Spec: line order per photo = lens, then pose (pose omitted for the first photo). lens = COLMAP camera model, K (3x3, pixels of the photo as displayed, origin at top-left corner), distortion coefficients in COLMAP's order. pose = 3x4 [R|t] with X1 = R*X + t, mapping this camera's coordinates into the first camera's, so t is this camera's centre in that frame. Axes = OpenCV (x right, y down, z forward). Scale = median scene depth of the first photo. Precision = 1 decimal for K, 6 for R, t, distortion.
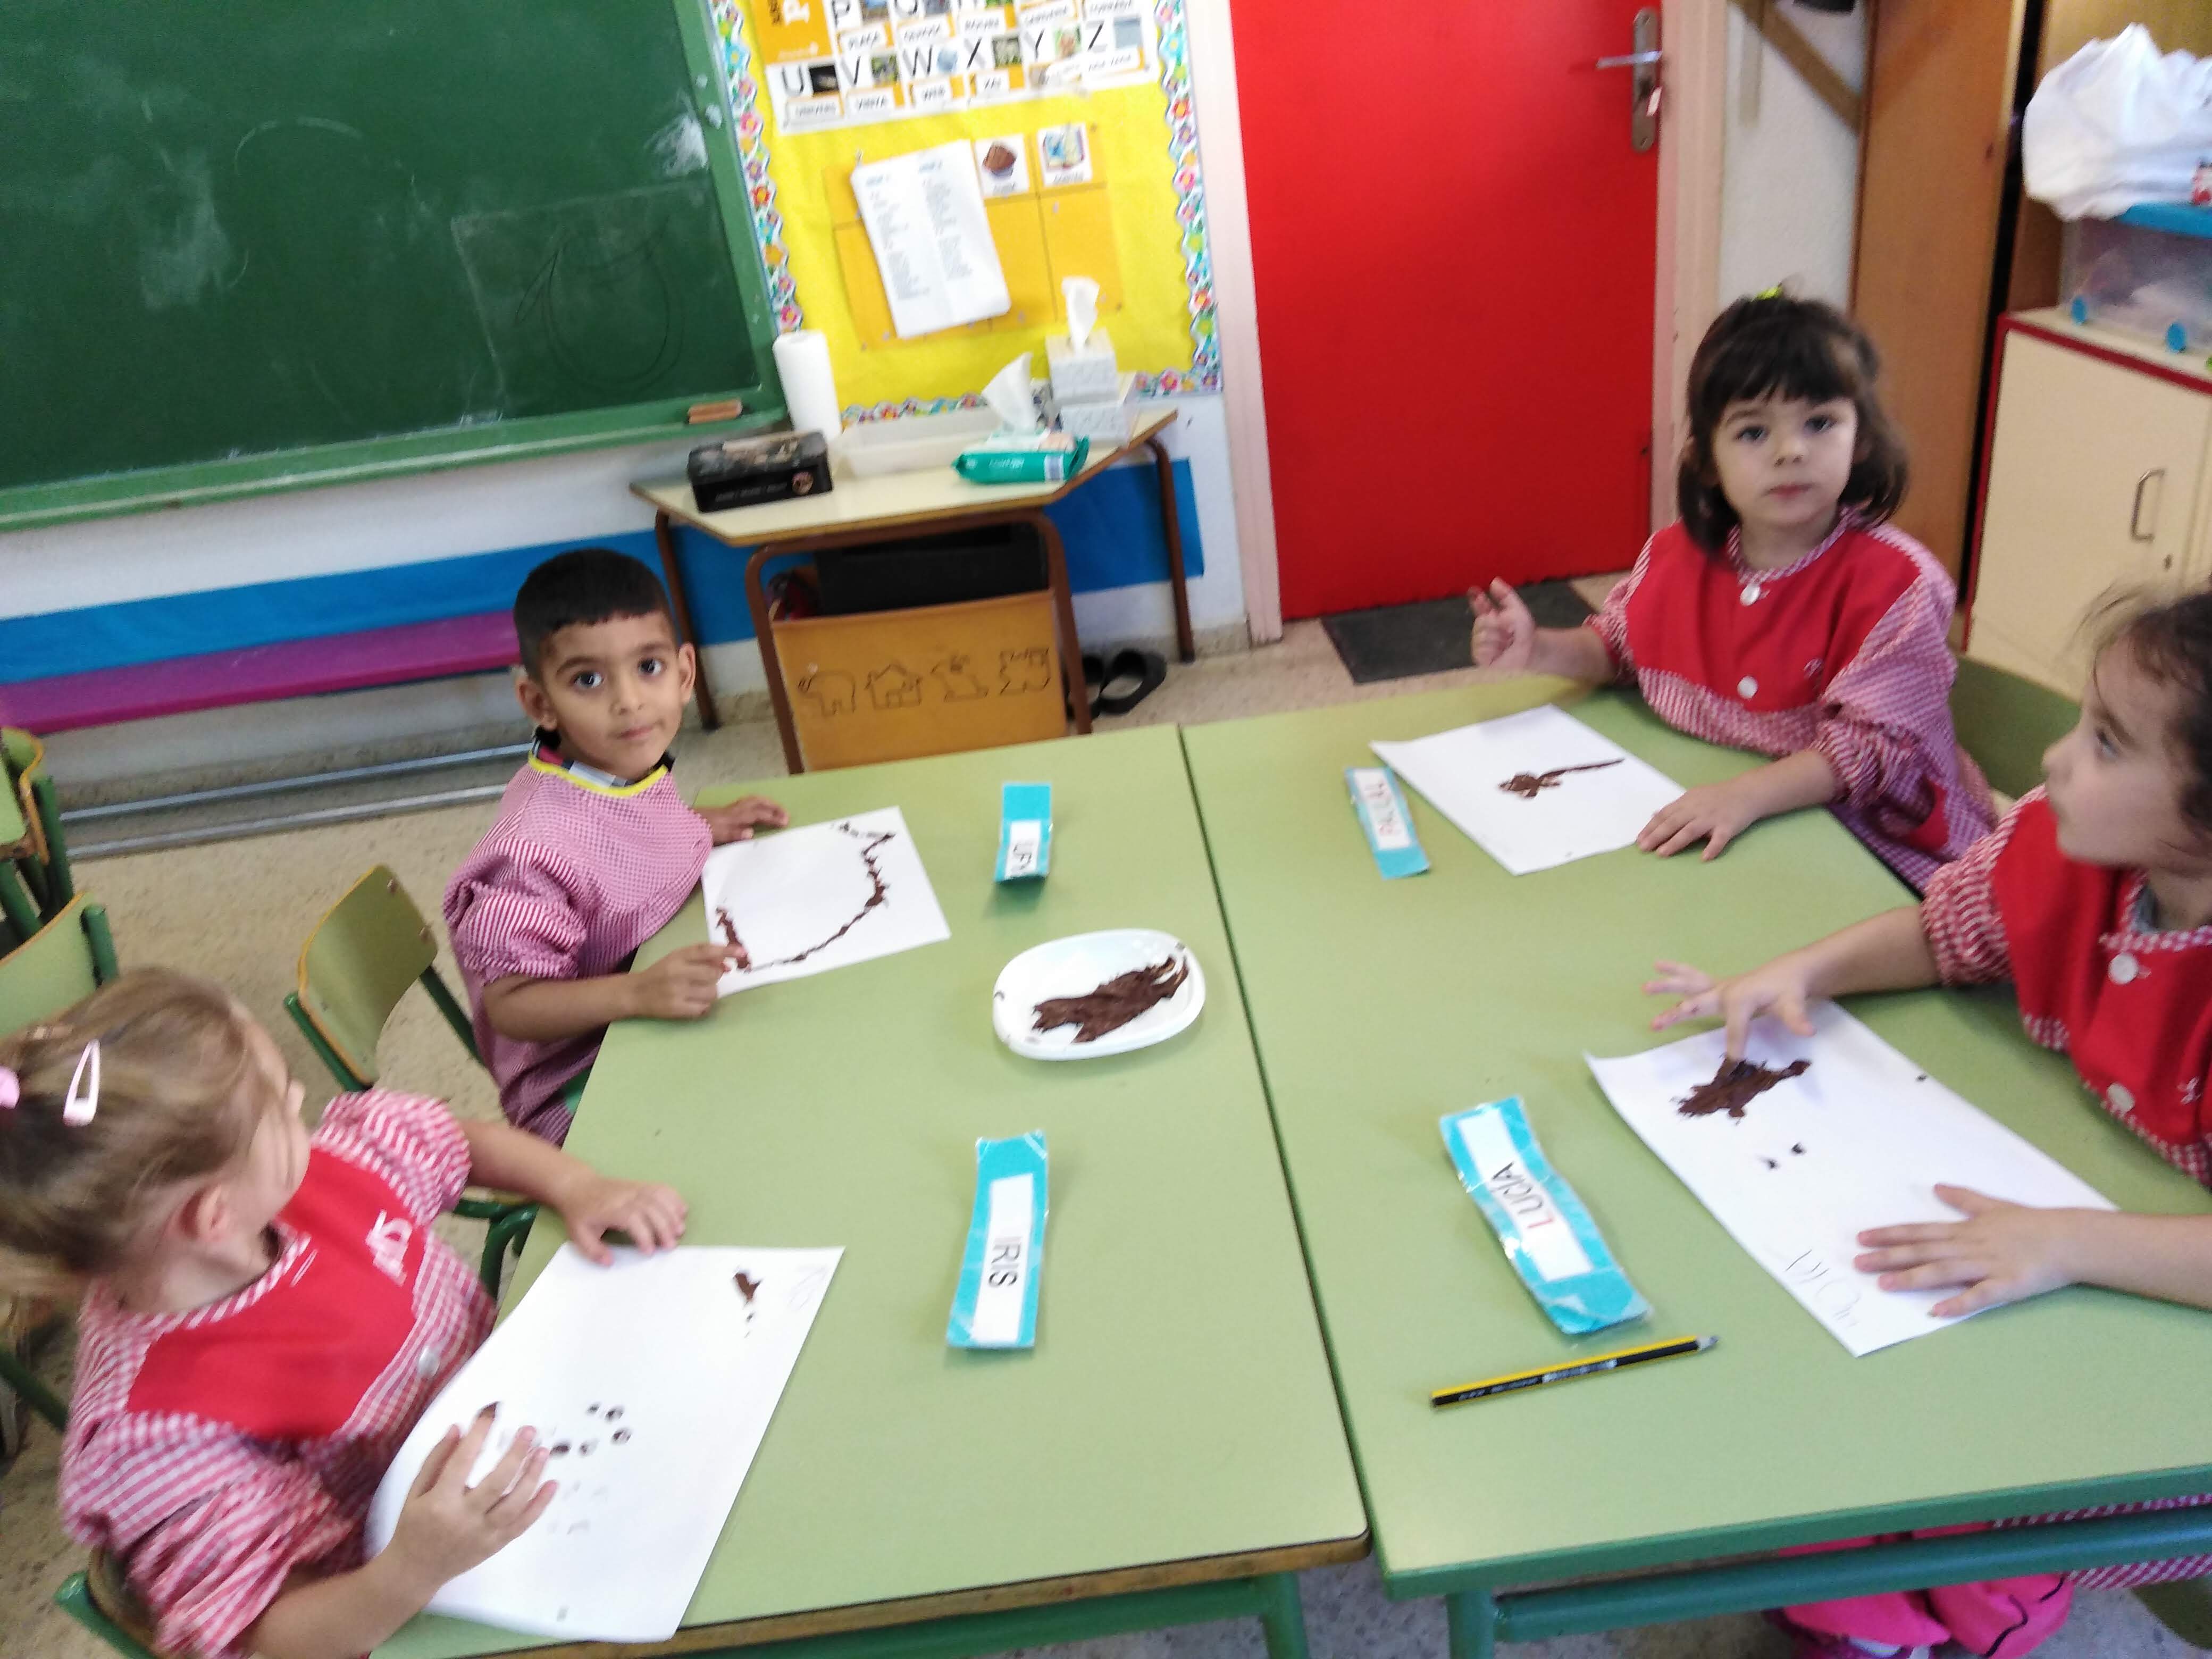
lens RADIAL K [[1639.5, 0, 1106.0], [0, 1639.5, 829.5], [0, 0, 1]] dist [0.021744, 0.011346]
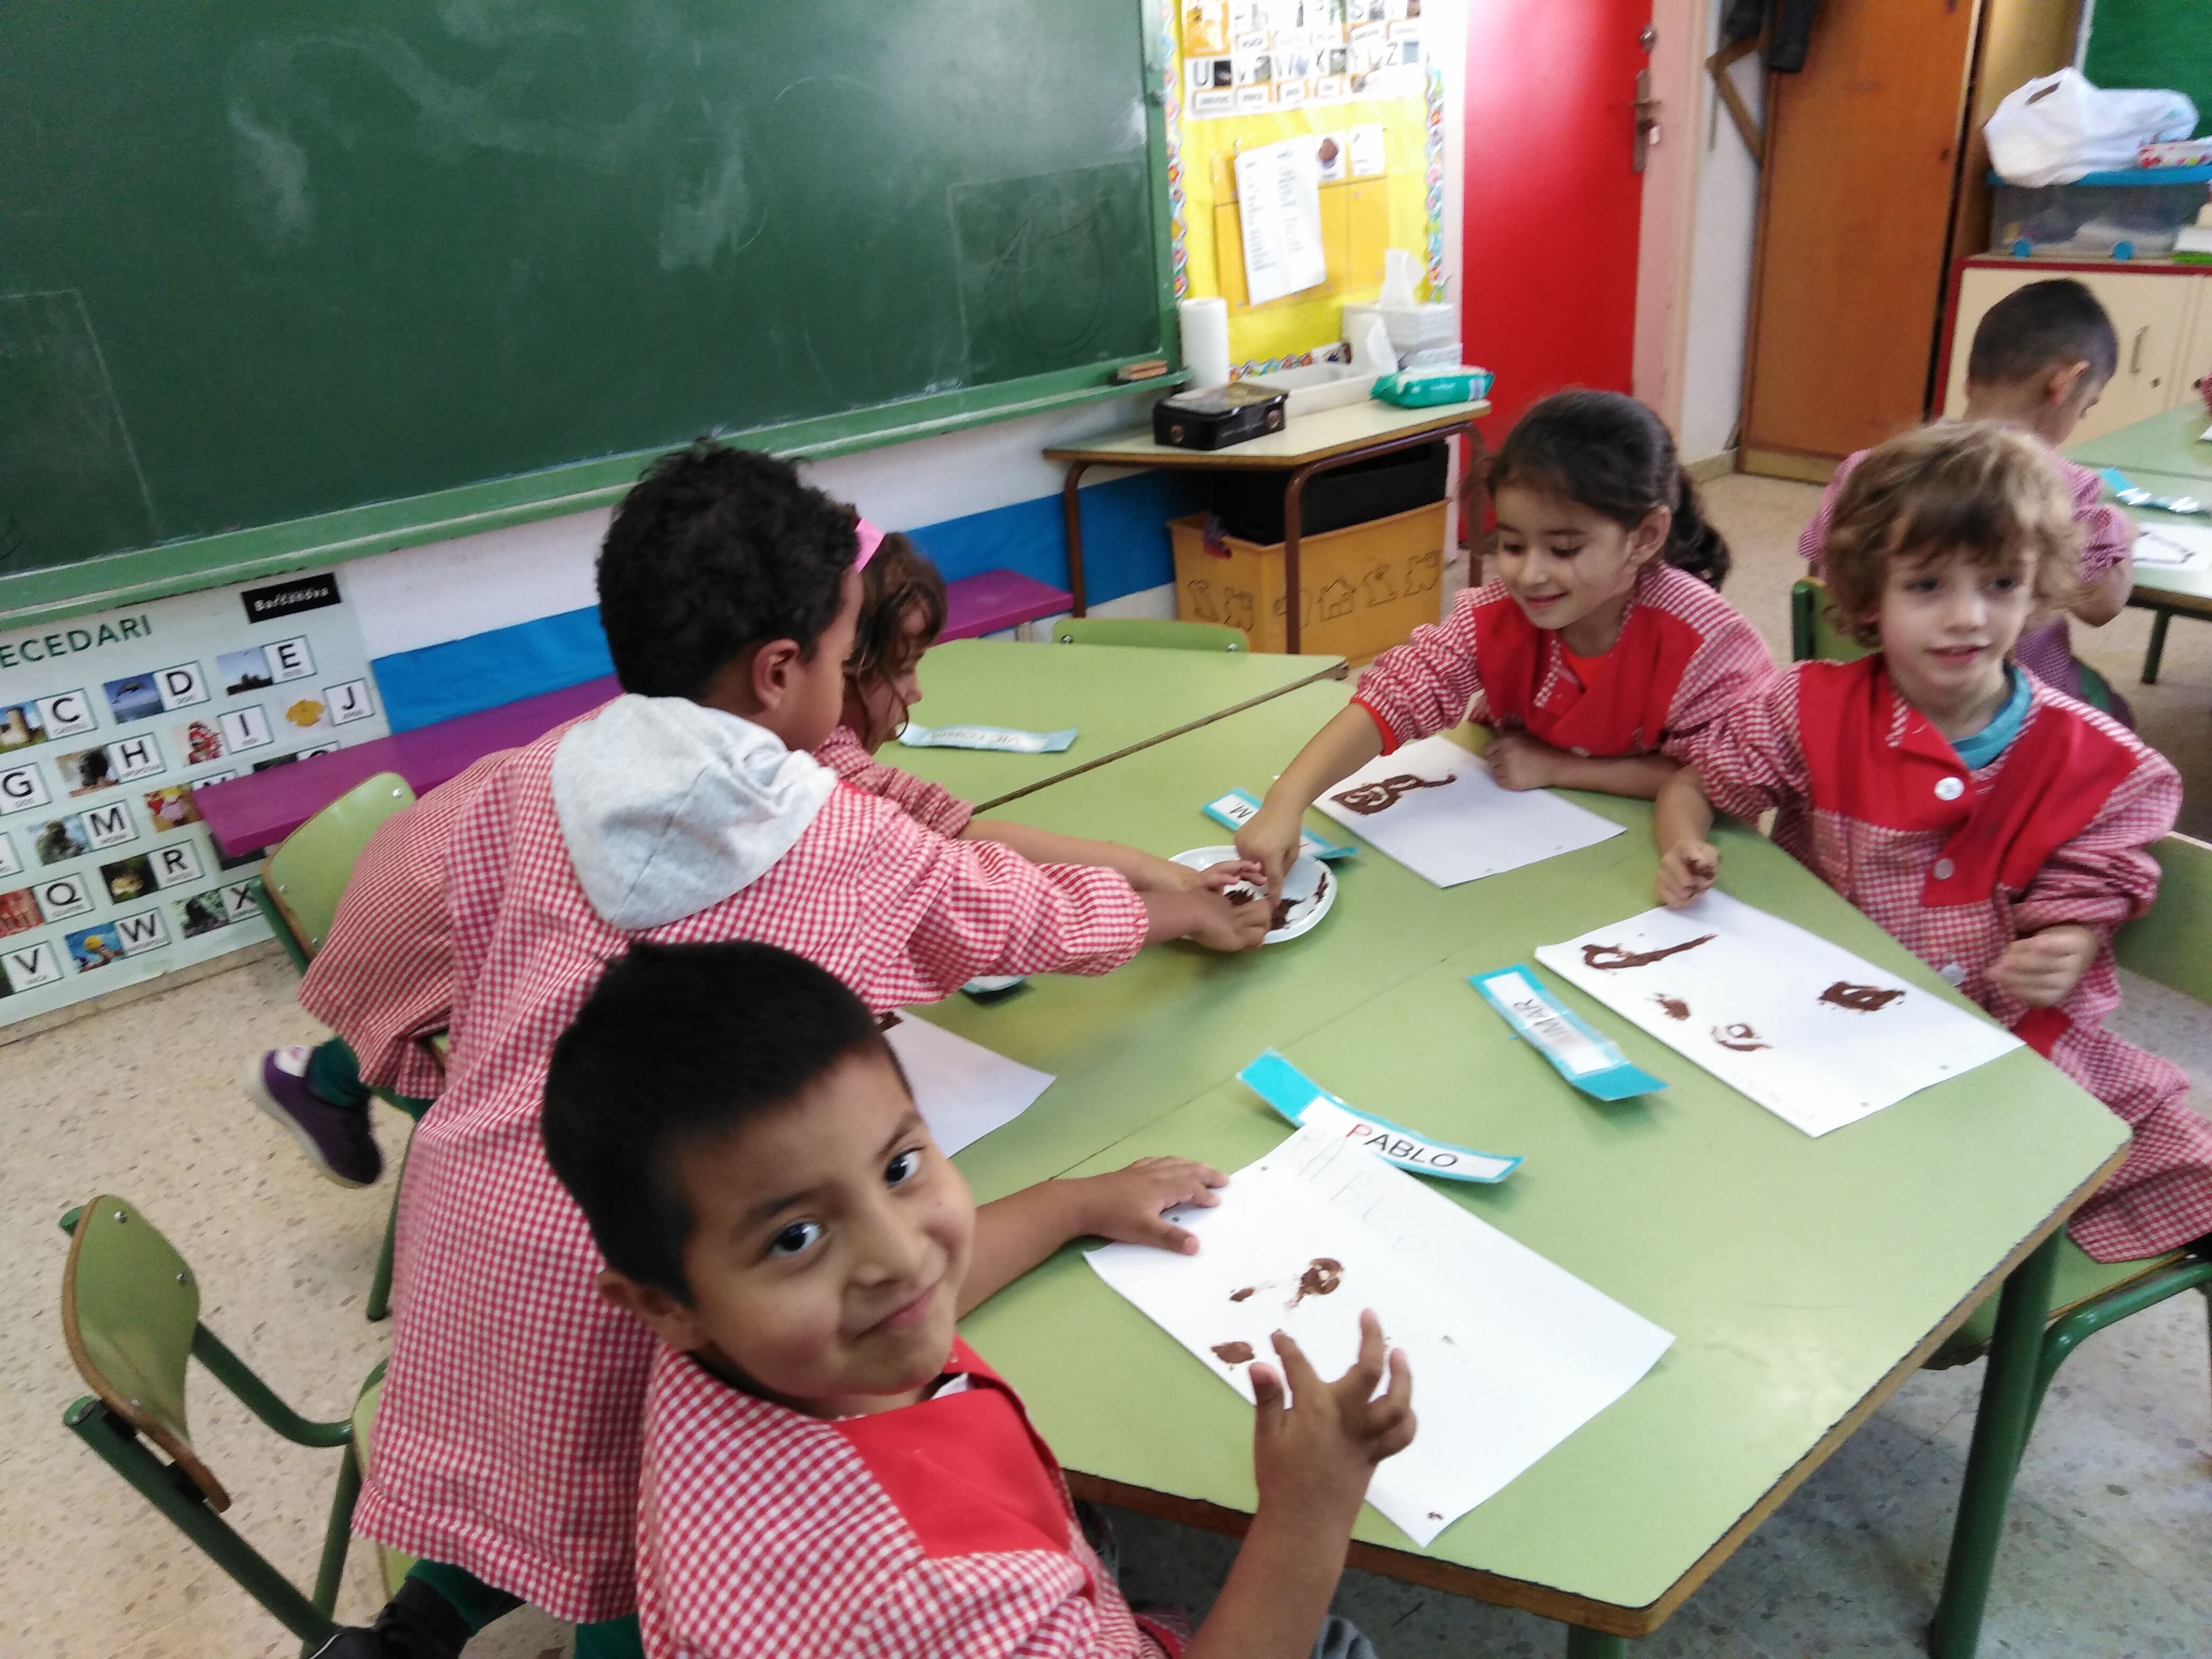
lens RADIAL K [[1639.5, 0, 1106.0], [0, 1639.5, 829.5], [0, 0, 1]] dist [0.021744, 0.011346]
pose [[0.830593, -0.172731, 0.529415, -0.907069], [0.230057, 0.972194, -0.043739, 0.081095], [-0.507139, 0.158125, 0.847235, 0.155735]]
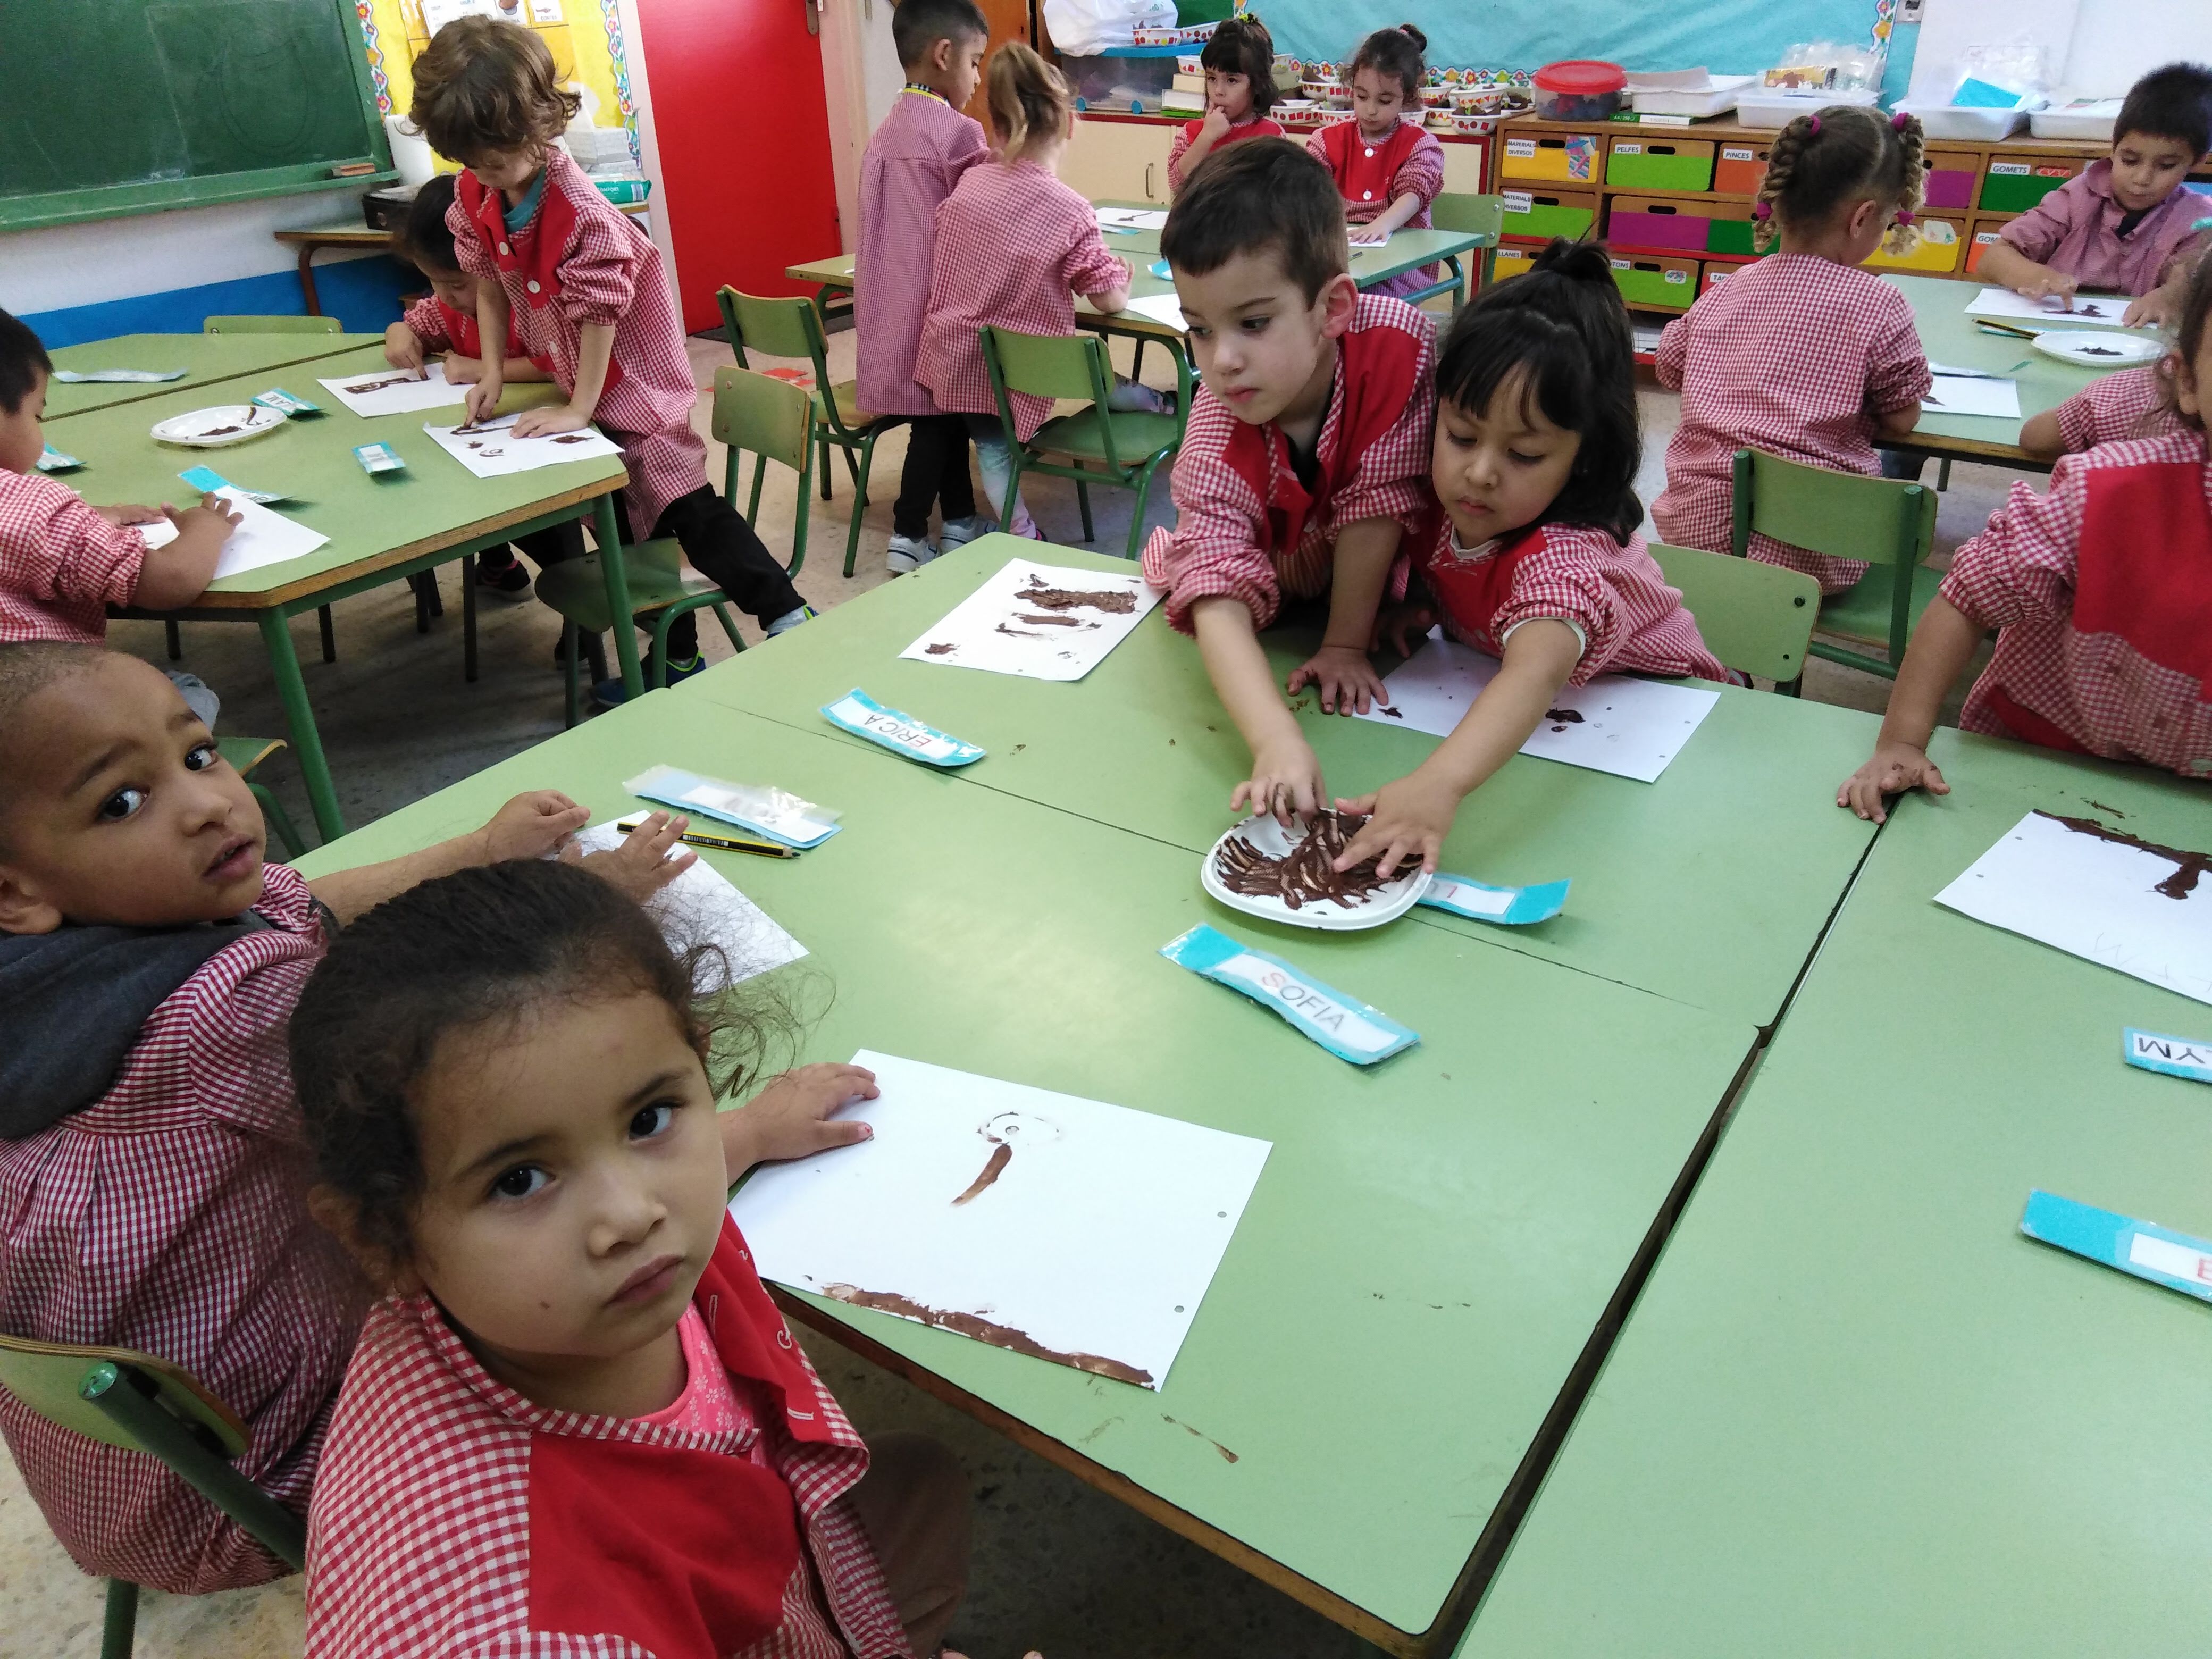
lens RADIAL K [[1639.5, 0, 1106.0], [0, 1639.5, 829.5], [0, 0, 1]] dist [0.021744, 0.011346]
pose [[0.654087, -0.269928, 0.706618, -0.982329], [0.300892, 0.949921, 0.084346, 0.349751], [-0.693998, 0.157447, 0.702550, -0.324855]]
